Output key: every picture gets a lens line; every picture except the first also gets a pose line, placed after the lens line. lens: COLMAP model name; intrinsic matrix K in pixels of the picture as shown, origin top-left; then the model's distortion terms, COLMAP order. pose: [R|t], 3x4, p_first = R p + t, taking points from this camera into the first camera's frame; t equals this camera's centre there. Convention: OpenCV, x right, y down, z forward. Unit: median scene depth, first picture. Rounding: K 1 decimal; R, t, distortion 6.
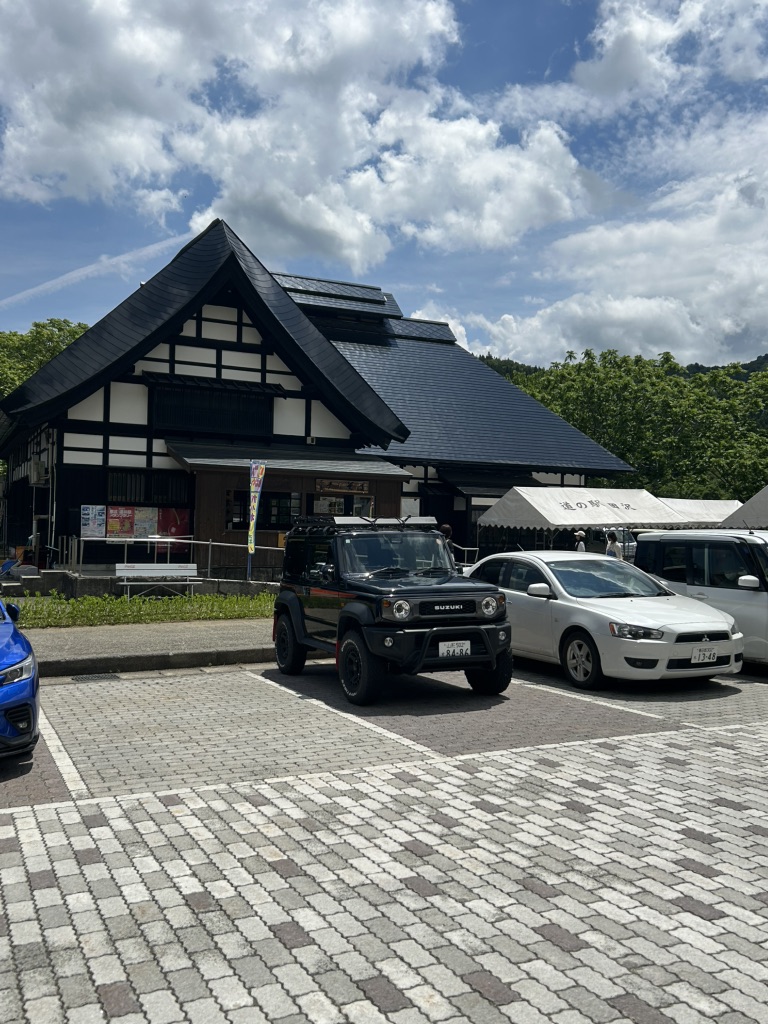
lens RADIAL K [[911.5, 0, 382.6], [0, 911.5, 533.1], [0, 0, 1]] dist [0.075016, -0.002402]
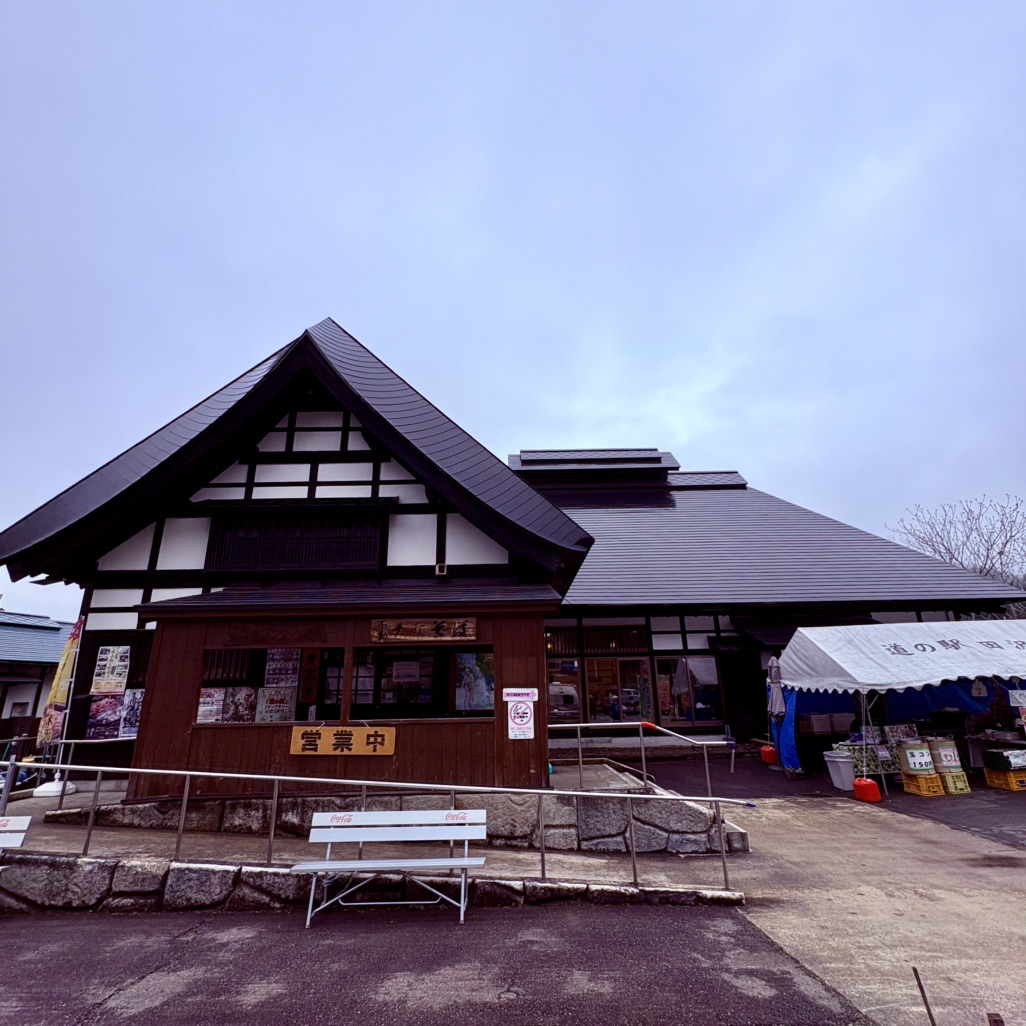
lens RADIAL K [[565.3, 0, 513.0], [0, 565.3, 513.0], [0, 0, 1]] dist [0.002751, 0.001617]
pose [[0.903494, -0.169899, -0.393488, 0.143731], [0.037186, 0.945688, -0.322942, -0.005834], [0.426985, 0.277144, 0.860741, 0.682247]]
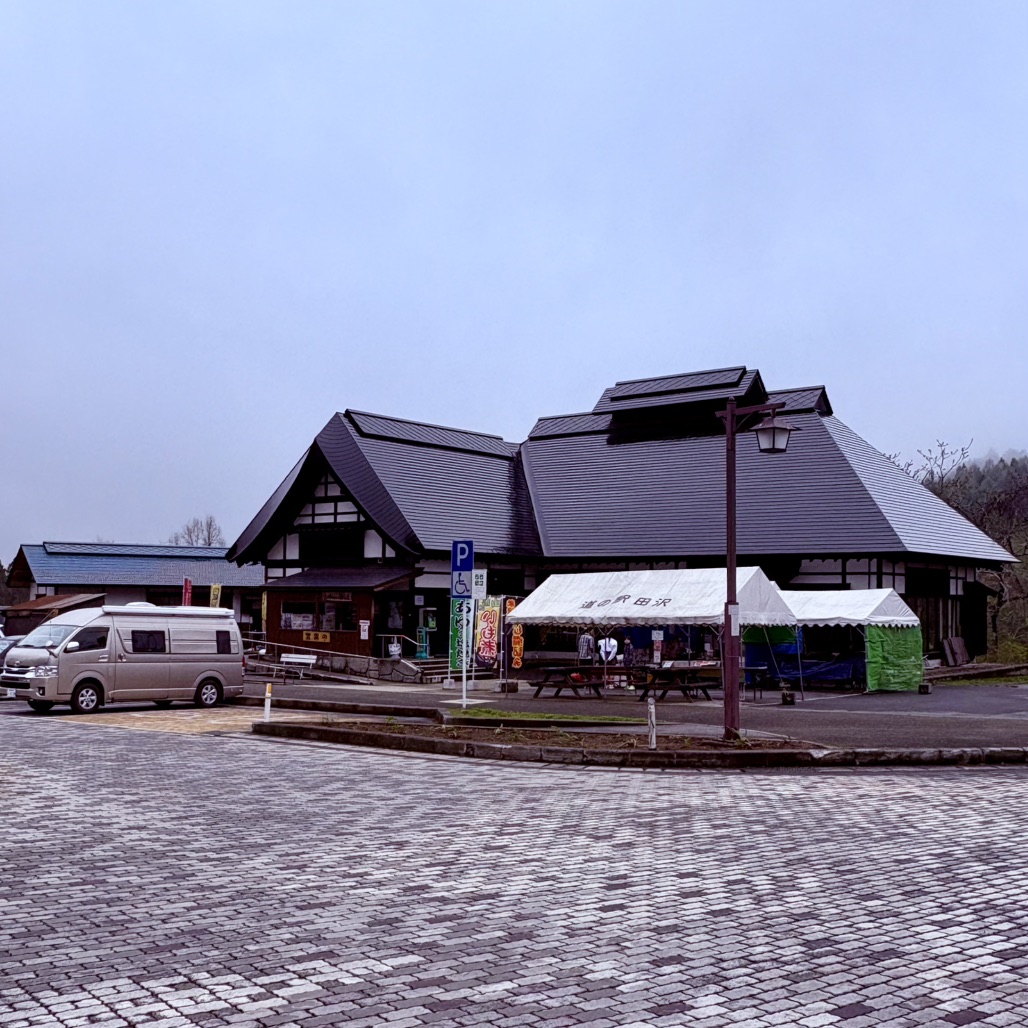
lens RADIAL K [[1237.7, 0, 511.4], [0, 1237.7, 547.6], [0, 0, 1]] dist [-0.151319, -0.002129]
pose [[0.444730, -0.058811, -0.893732, 1.657999], [-0.000526, 0.997825, -0.065922, -0.003023], [0.895664, 0.029787, 0.443732, 0.394485]]
